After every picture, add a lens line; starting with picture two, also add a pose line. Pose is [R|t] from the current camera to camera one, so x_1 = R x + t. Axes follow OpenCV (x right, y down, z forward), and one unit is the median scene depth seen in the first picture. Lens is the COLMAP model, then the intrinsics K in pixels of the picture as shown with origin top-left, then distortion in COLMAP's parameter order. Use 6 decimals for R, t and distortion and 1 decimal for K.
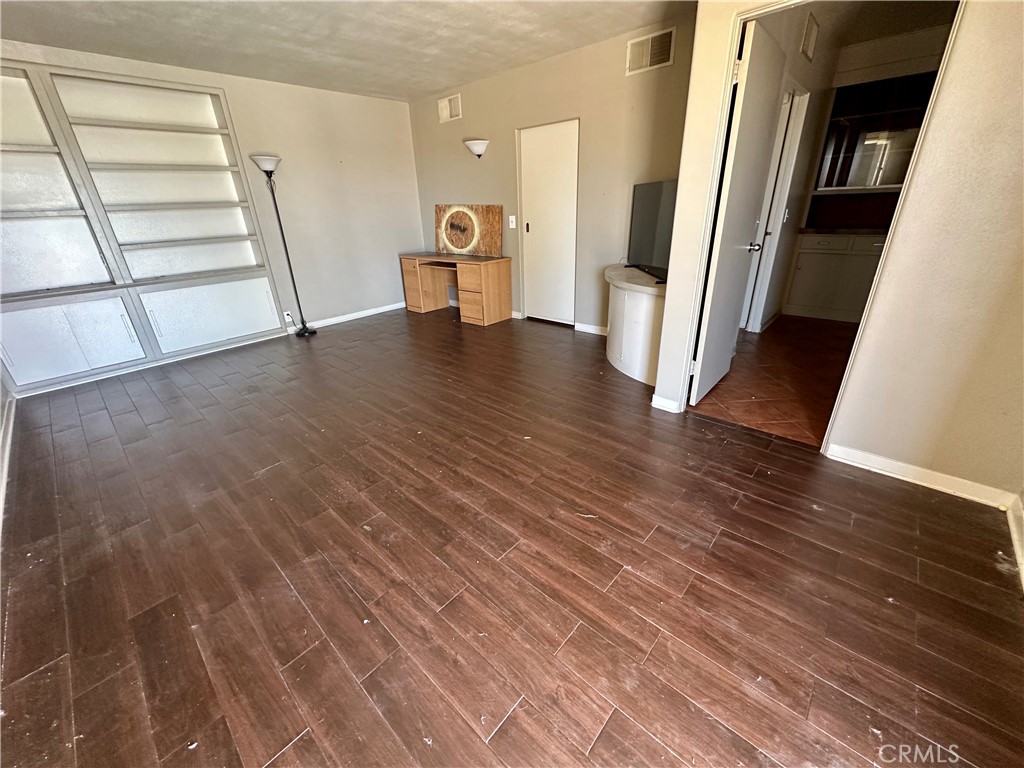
lens RADIAL K [[409.7, 0, 510.8], [0, 409.7, 383.5], [0, 0, 1]] dist [-0.004282, 0.000038]
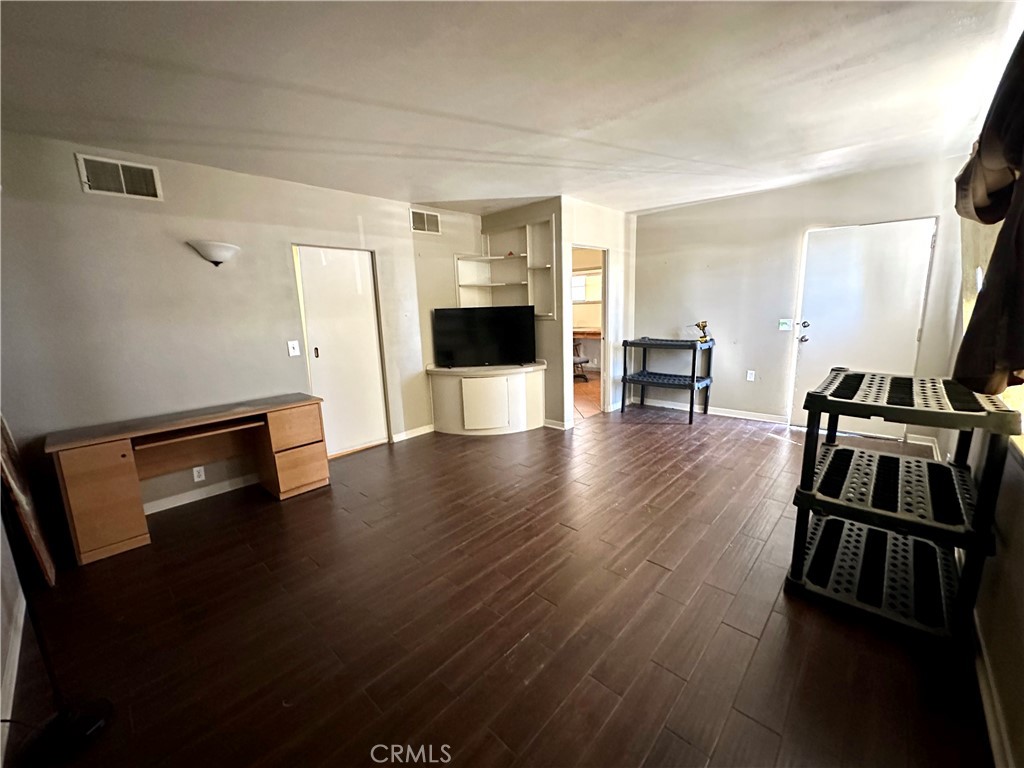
lens RADIAL K [[409.7, 0, 510.8], [0, 409.7, 383.5], [0, 0, 1]] dist [-0.004282, 0.000038]
pose [[0.010667, -0.150849, 0.988499, -1.127800], [0.429321, 0.893495, 0.131718, -0.377396], [-0.903089, 0.422979, 0.074294, 0.866796]]
